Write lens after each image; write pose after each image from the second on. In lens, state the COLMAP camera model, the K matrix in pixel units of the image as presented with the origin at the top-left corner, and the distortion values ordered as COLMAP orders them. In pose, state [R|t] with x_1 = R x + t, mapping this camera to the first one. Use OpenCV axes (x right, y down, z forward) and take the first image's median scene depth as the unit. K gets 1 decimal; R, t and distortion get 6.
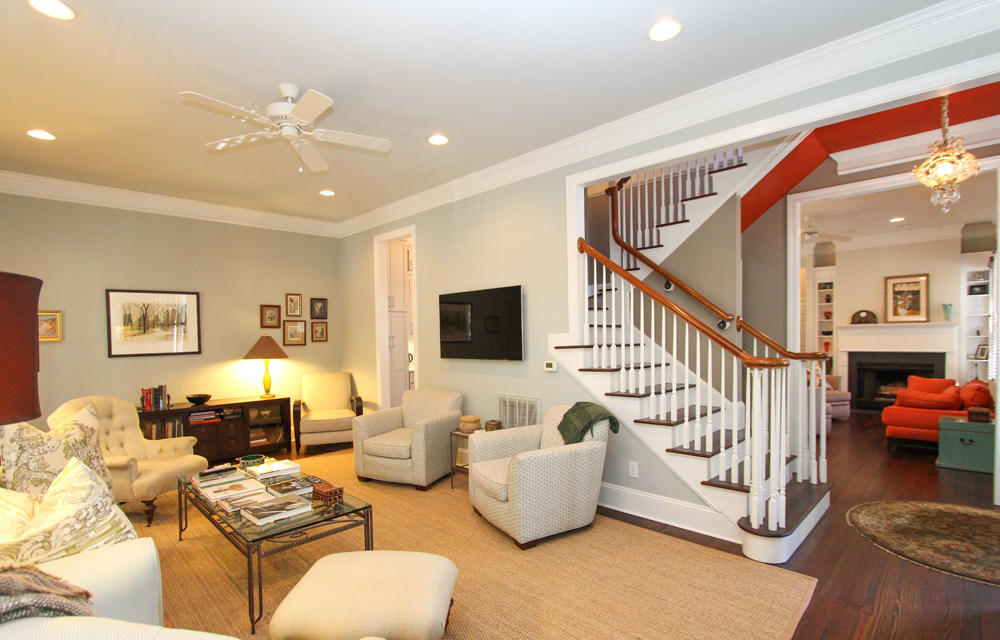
lens RADIAL K [[477.8, 0, 518.0], [0, 477.8, 343.6], [0, 0, 1]] dist [-0.010053, -0.000121]
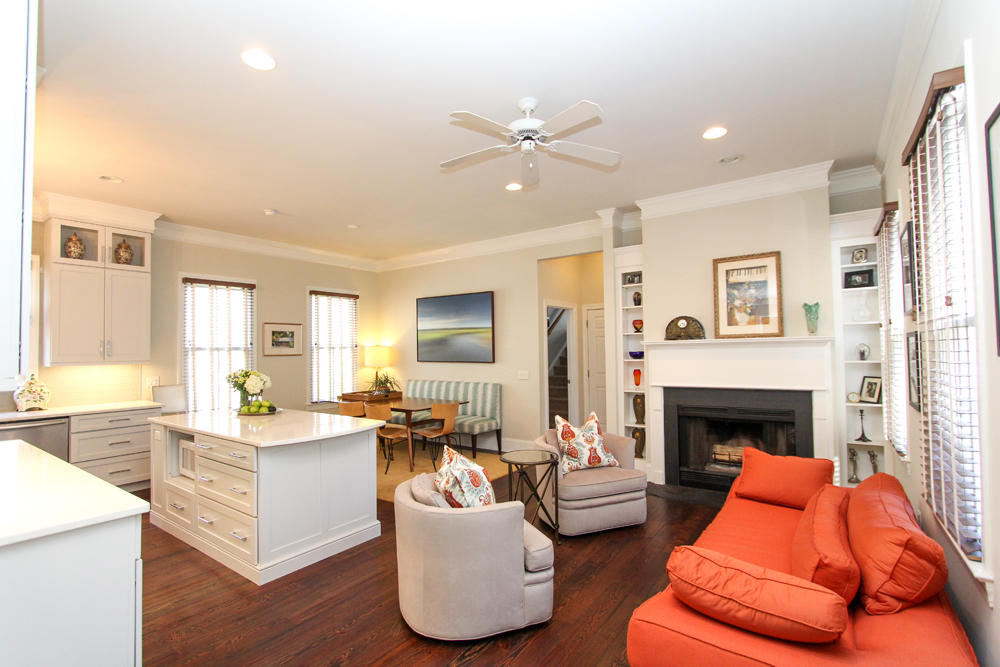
lens RADIAL K [[464.7, 0, 501.7], [0, 464.7, 335.8], [0, 0, 1]] dist [-0.012146, 0.003026]
pose [[0.989873, 0.004476, 0.141886, 0.440376], [0.003457, 0.998446, -0.055621, -0.015697], [-0.141915, 0.055548, 0.988319, 0.484824]]
